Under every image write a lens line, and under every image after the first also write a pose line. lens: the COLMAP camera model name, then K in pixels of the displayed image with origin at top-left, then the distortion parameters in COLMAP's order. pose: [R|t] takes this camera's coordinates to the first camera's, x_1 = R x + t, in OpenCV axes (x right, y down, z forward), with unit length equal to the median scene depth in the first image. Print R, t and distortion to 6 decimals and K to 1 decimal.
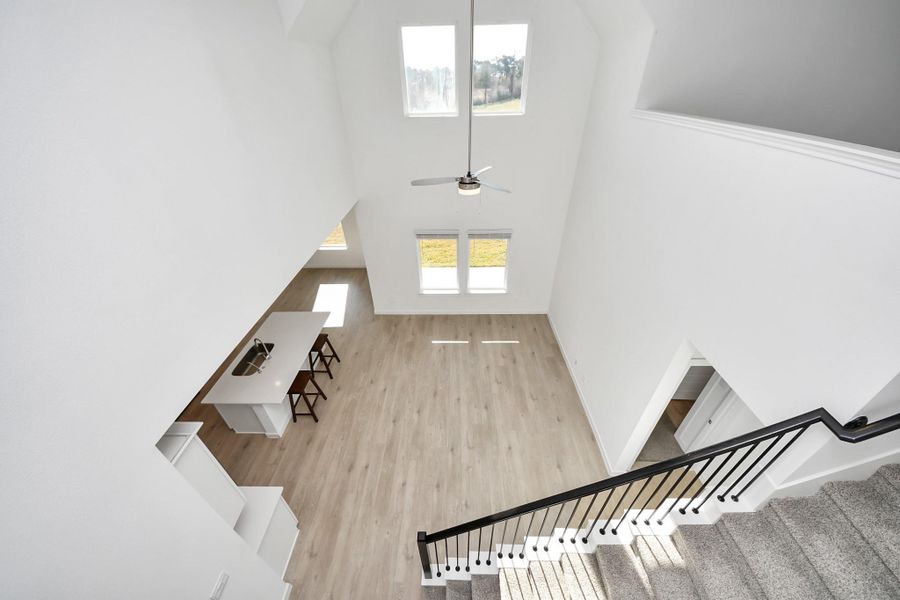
lens RADIAL K [[328.2, 0, 451.2], [0, 328.2, 305.2], [0, 0, 1]] dist [-0.000421, -0.008191]
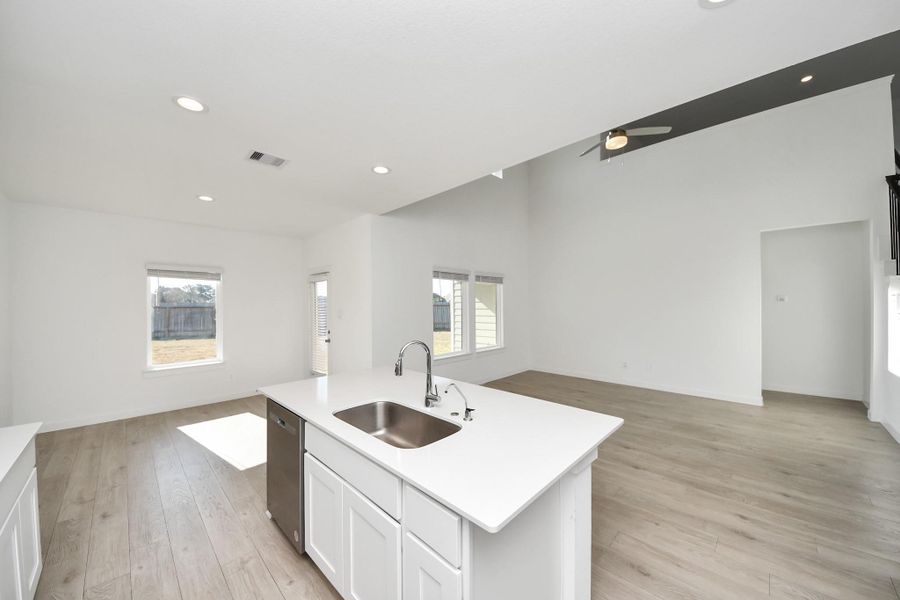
lens RADIAL K [[328.2, 0, 451.2], [0, 328.2, 305.2], [0, 0, 1]] dist [-0.000421, -0.008191]
pose [[0.692382, 0.008310, 0.721483, -0.731795], [0.411689, 0.816640, -0.404490, 0.211976], [-0.592553, 0.577088, 0.562006, 0.664725]]
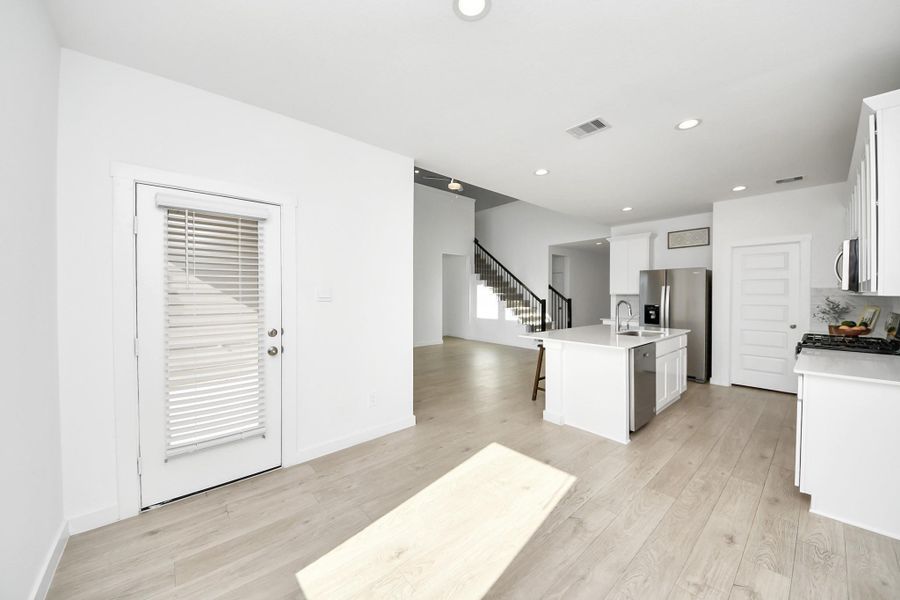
lens RADIAL K [[322.2, 0, 446.8], [0, 322.2, 298.2], [0, 0, 1]] dist [0.000630, -0.011726]
pose [[-0.661898, 0.006620, 0.749565, -0.788207], [0.438413, 0.814516, 0.379944, -0.338311], [-0.608017, 0.580104, -0.542028, 1.490988]]
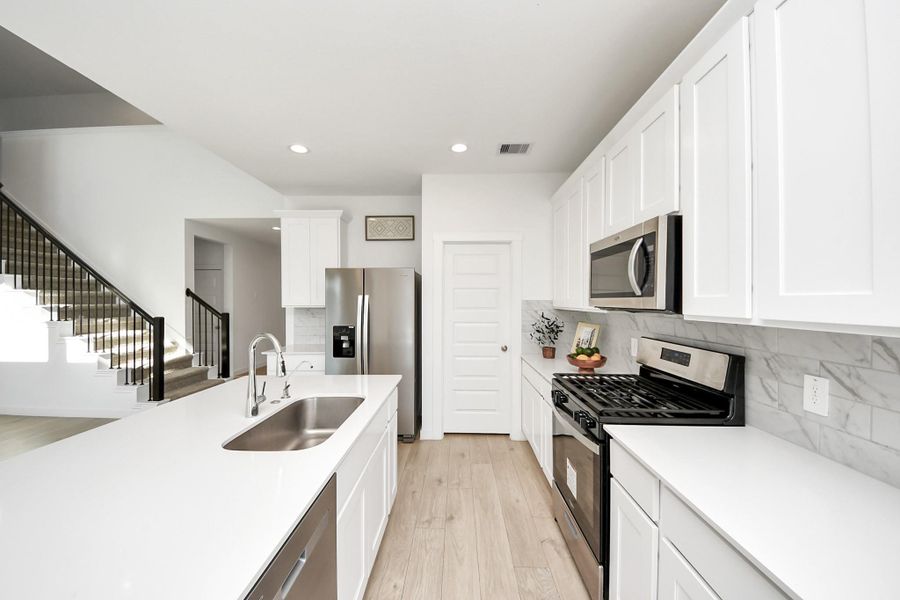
lens RADIAL K [[341.5, 0, 451.1], [0, 341.5, 302.4], [0, 0, 1]] dist [-0.000945, -0.000205]
pose [[-0.999860, 0.016497, -0.002741, -0.669482], [0.011855, 0.814802, 0.579618, -0.085657], [0.011795, 0.579504, -0.814884, 1.100394]]
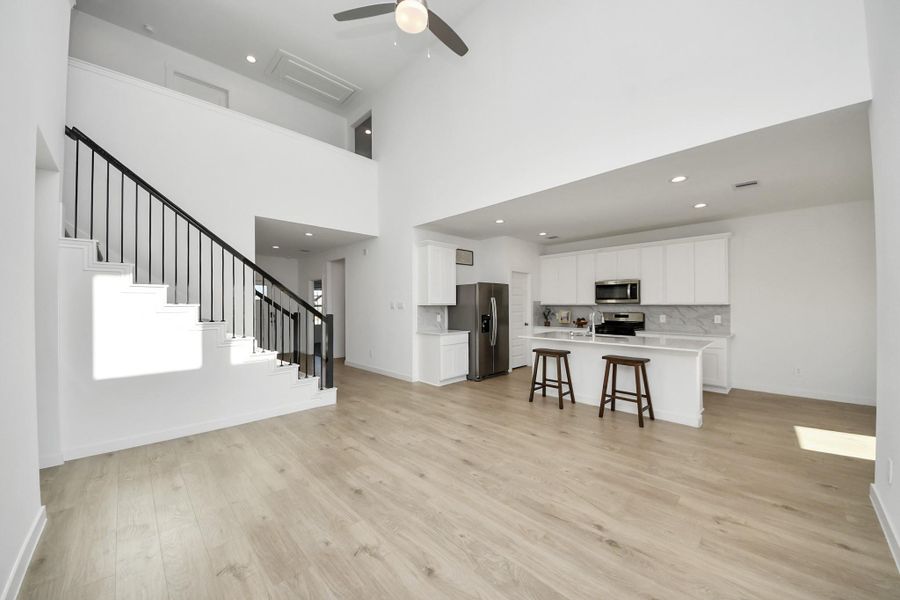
lens RADIAL K [[322.2, 0, 446.8], [0, 322.2, 298.2], [0, 0, 1]] dist [0.000630, -0.011726]
pose [[-0.715961, 0.004745, -0.698124, 0.305768], [-0.387905, 0.828710, 0.403447, -0.110855], [0.580457, 0.559658, -0.591483, 1.132208]]
